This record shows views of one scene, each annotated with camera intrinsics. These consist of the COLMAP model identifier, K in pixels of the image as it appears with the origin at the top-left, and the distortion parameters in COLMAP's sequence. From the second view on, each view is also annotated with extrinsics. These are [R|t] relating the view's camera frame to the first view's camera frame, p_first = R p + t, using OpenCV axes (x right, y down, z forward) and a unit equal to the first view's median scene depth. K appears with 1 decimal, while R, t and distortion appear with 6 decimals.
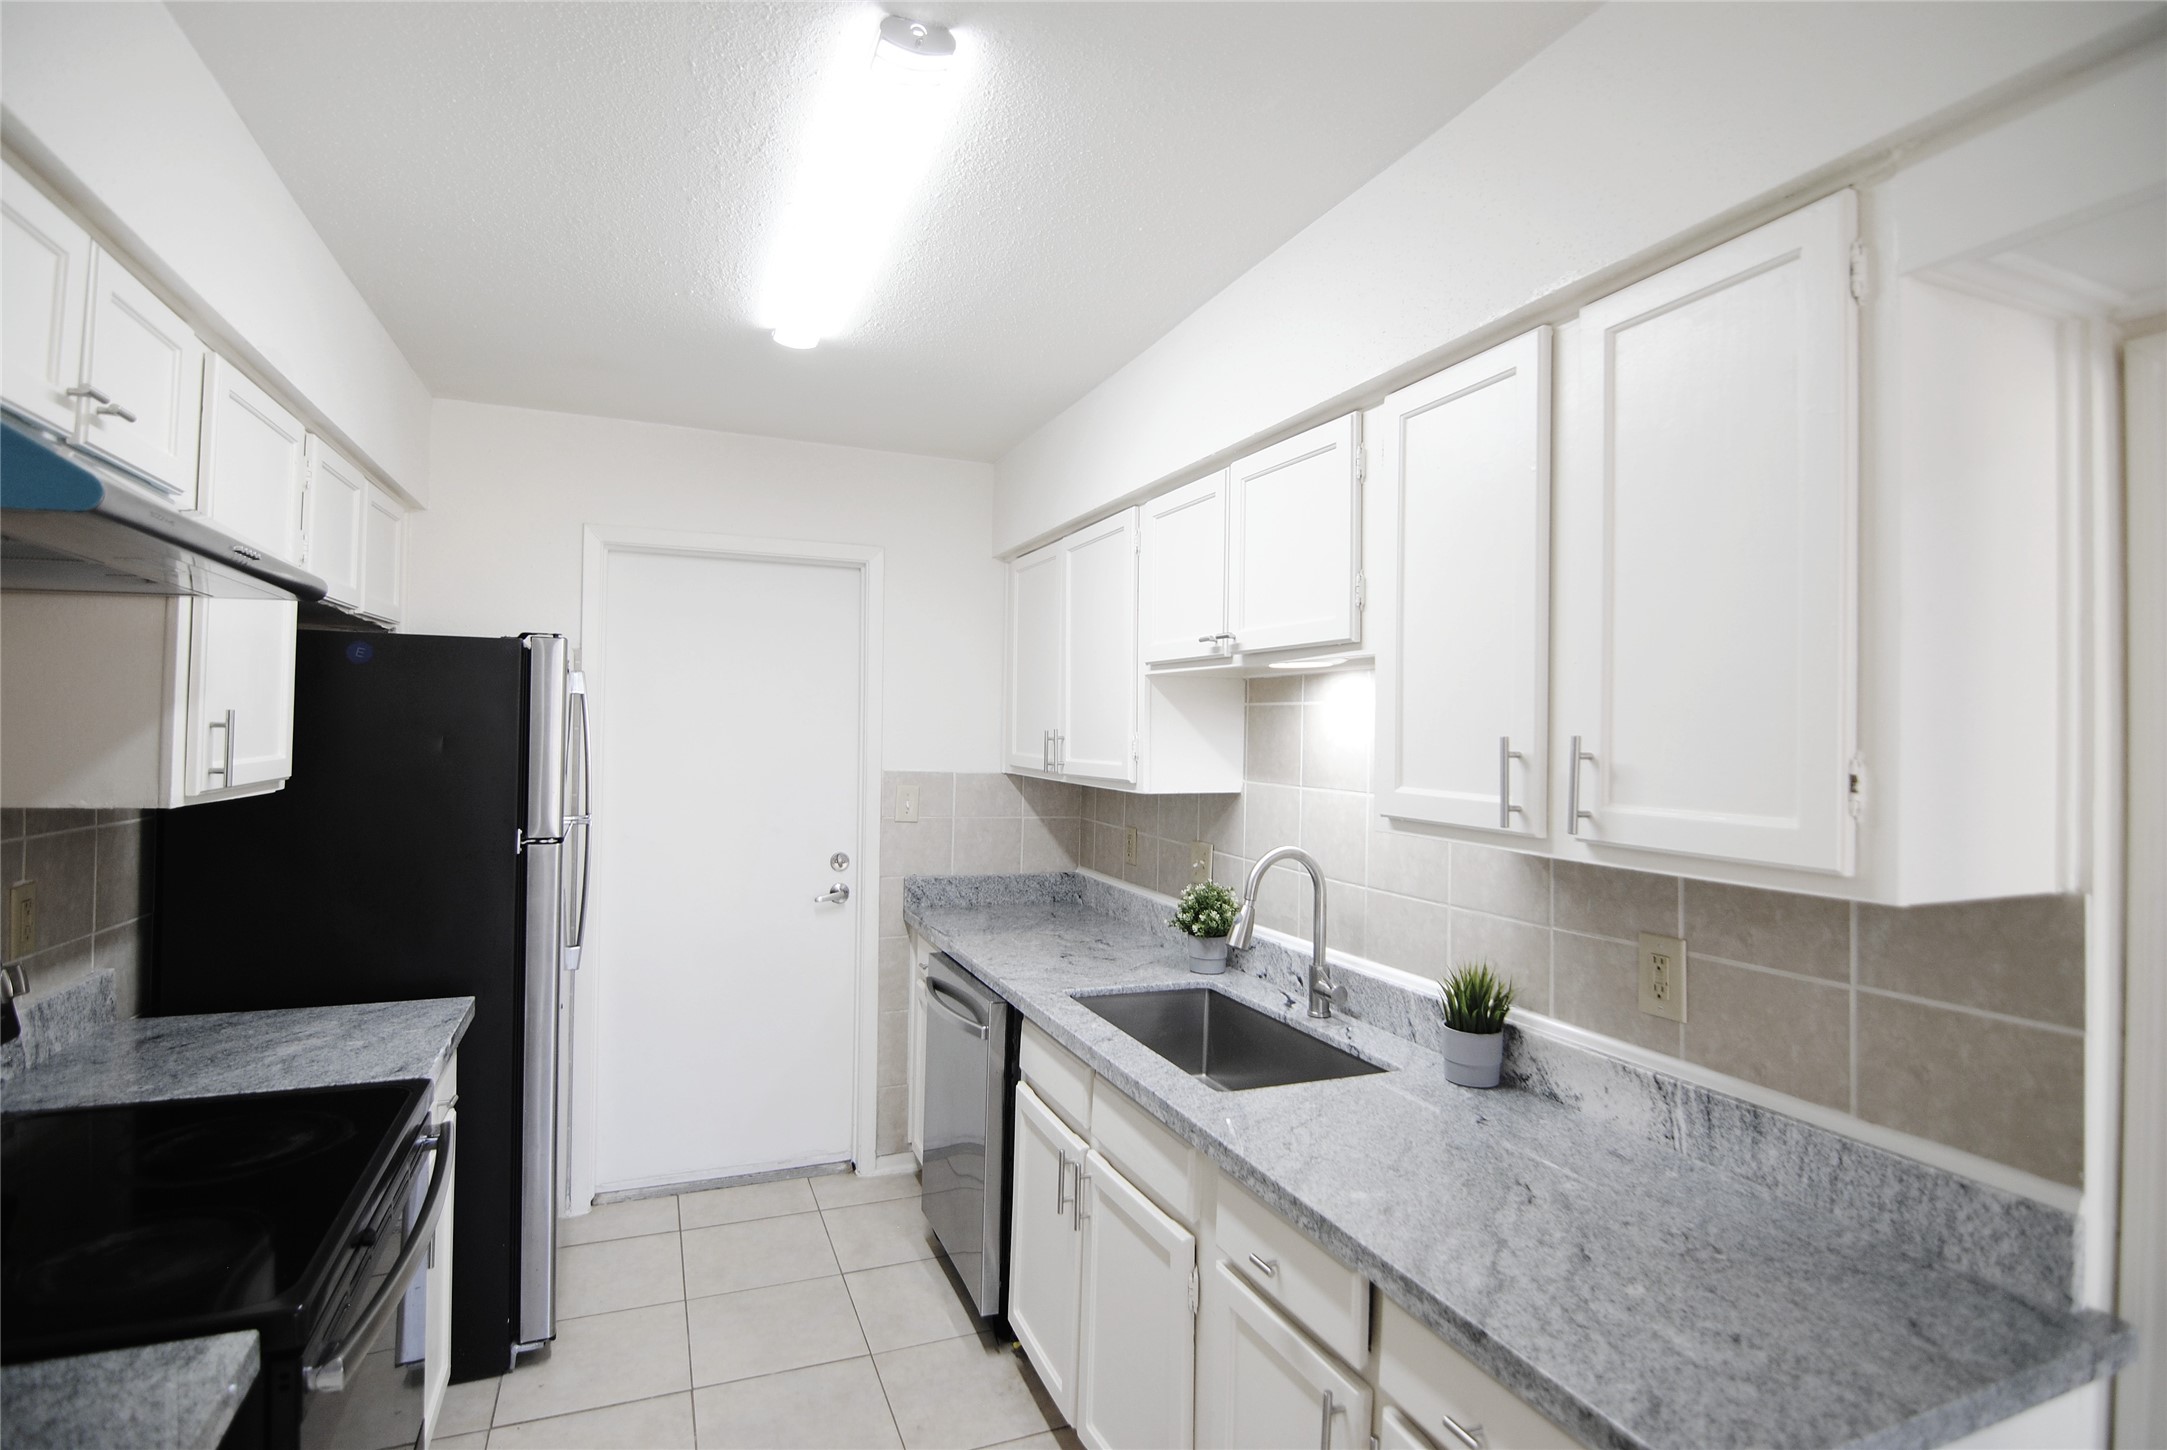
lens RADIAL K [[1053.5, 0, 1083.1], [0, 1053.5, 725.6], [0, 0, 1]] dist [-0.014520, -0.002370]
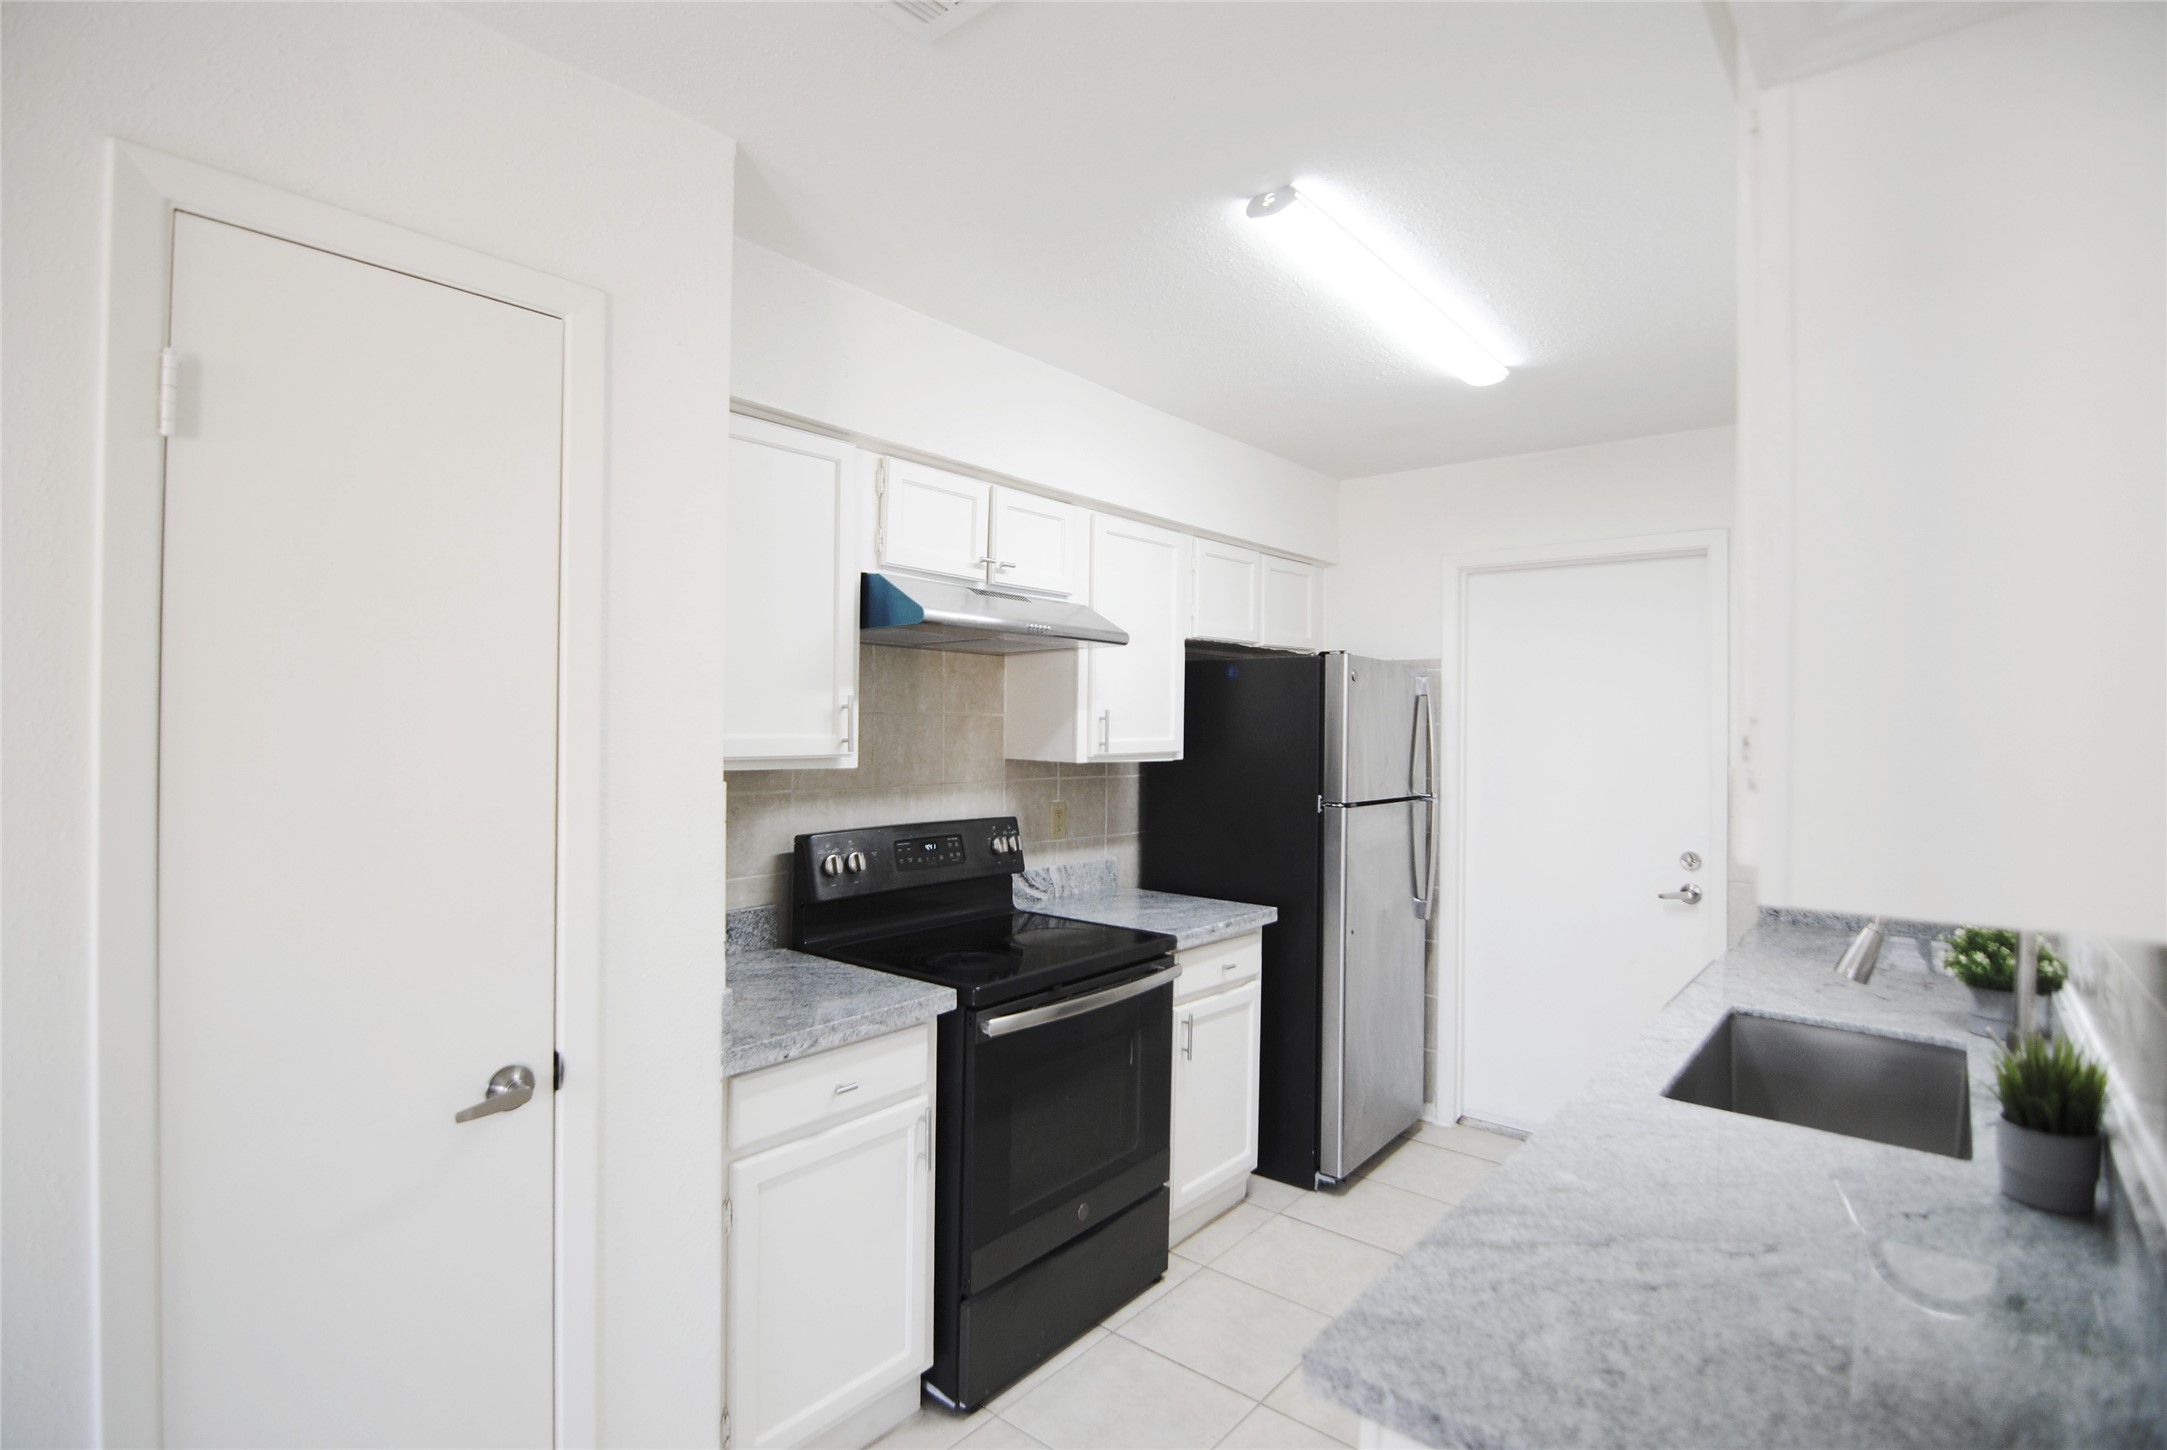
lens RADIAL K [[1053.5, 0, 1080.5], [0, 1053.5, 727.9], [0, 0, 1]] dist [-0.014520, -0.002370]
pose [[0.468268, -0.006445, -0.883563, 0.681203], [0.000786, 0.999976, -0.006877, 0.026034], [0.883586, 0.002526, 0.468262, 0.103030]]
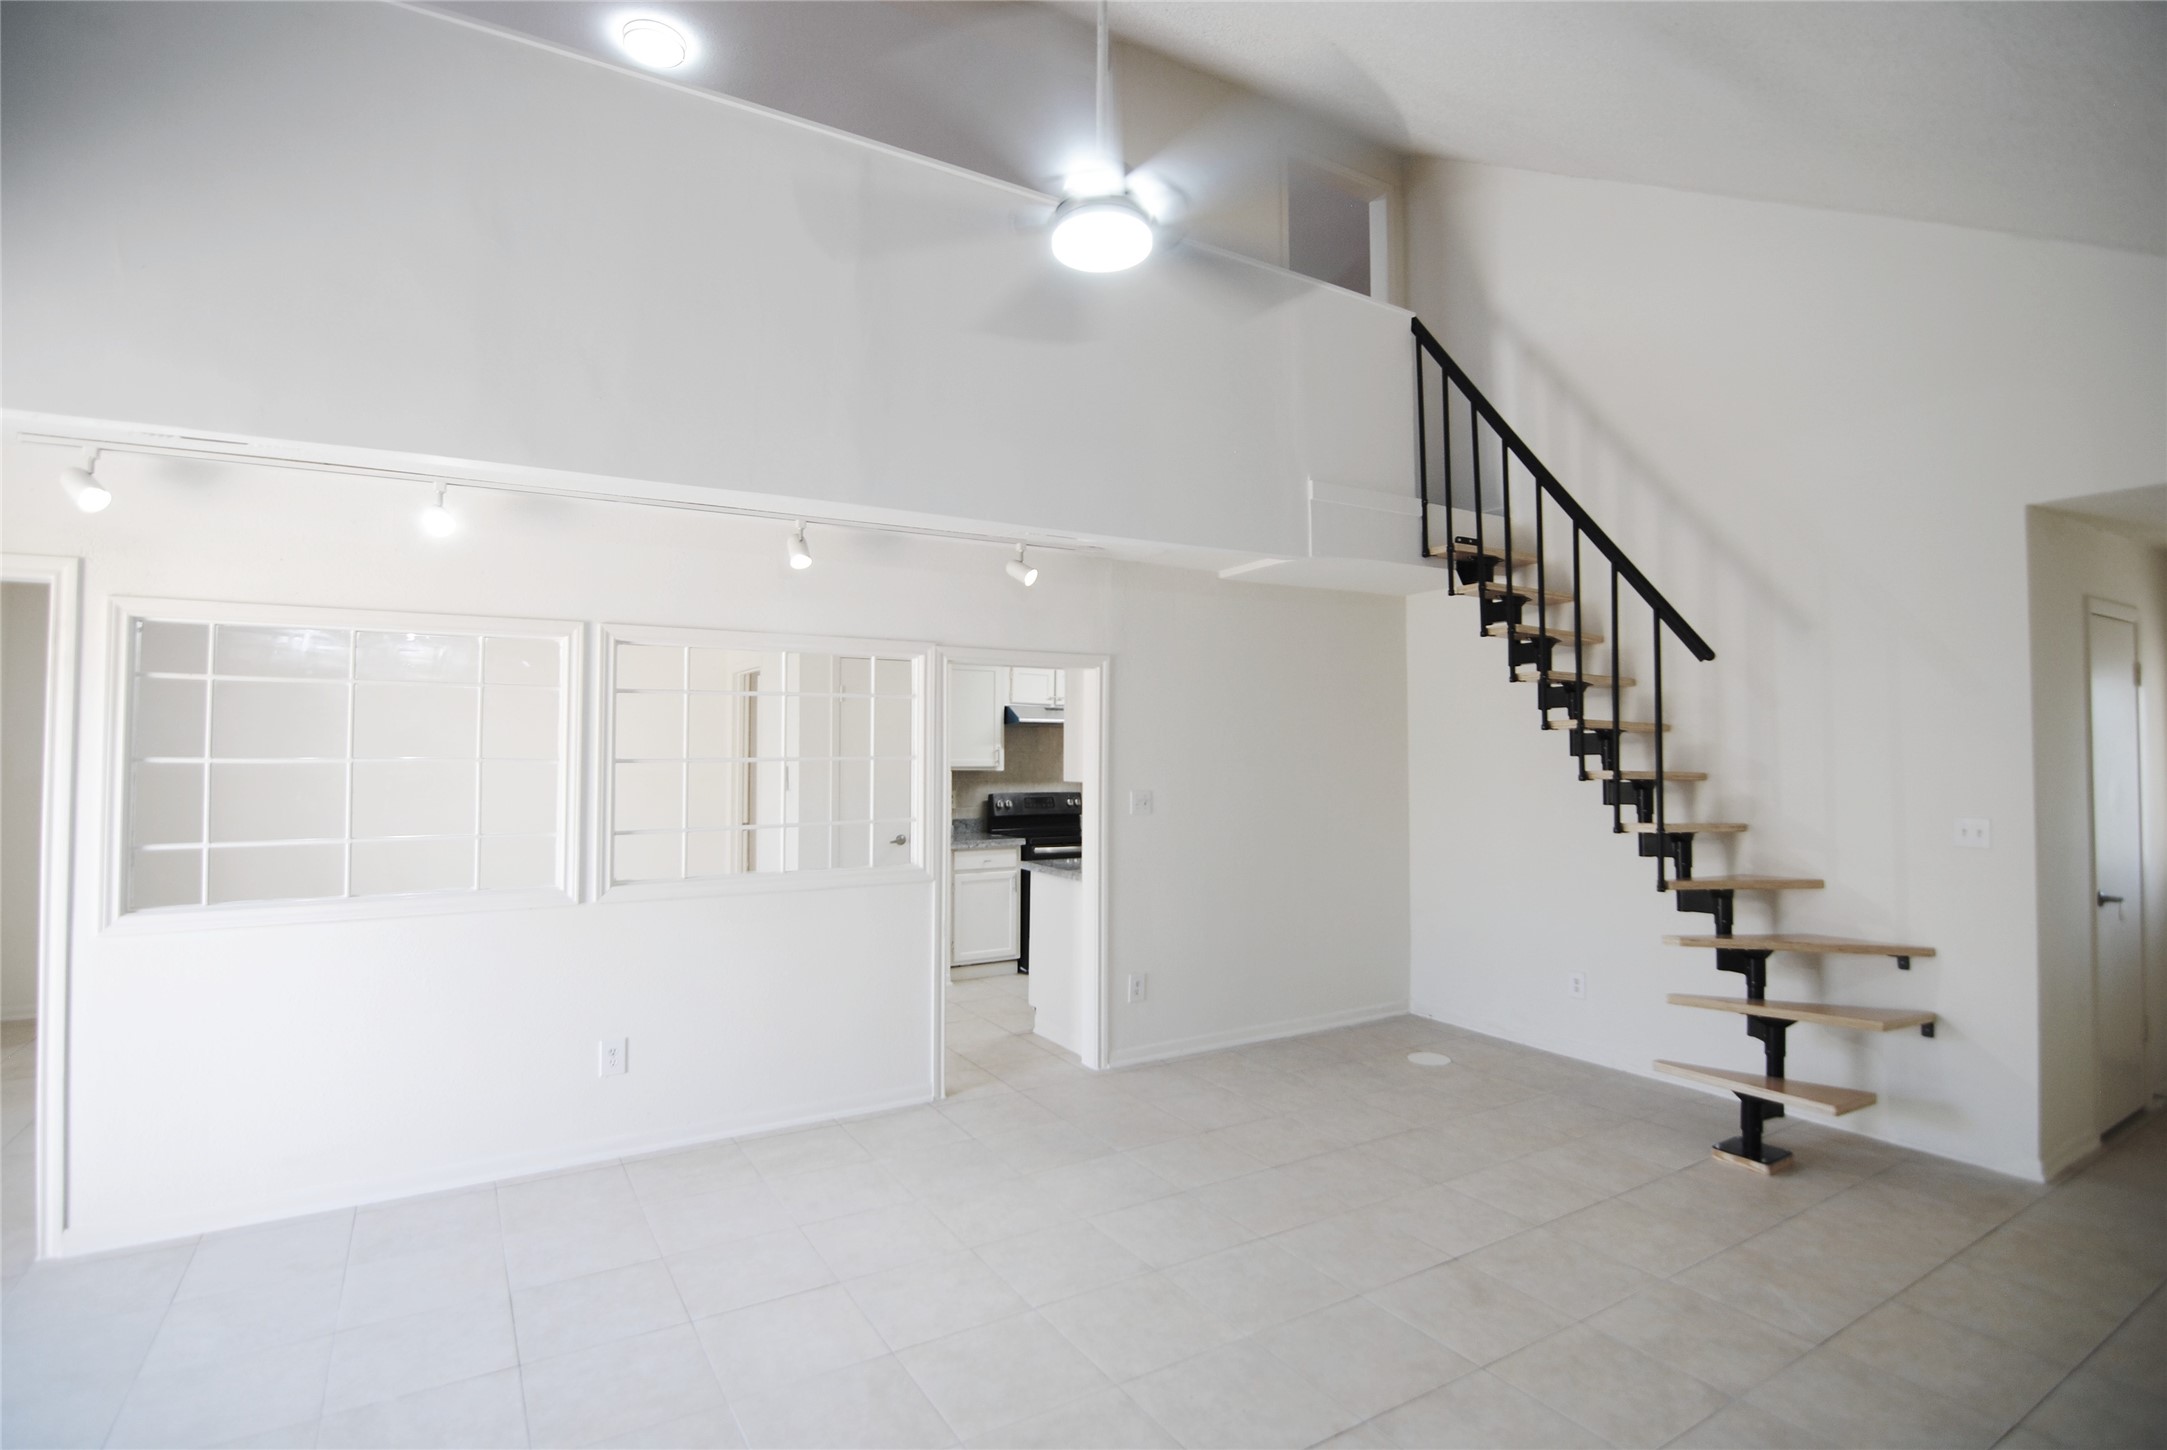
lens RADIAL K [[1053.5, 0, 1079.4], [0, 1053.5, 727.0], [0, 0, 1]] dist [-0.014520, -0.002370]
pose [[0.151171, -0.043326, -0.987558, 3.357867], [0.008621, 0.999059, -0.042511, 0.073596], [0.988470, -0.002088, 0.151402, 0.152217]]
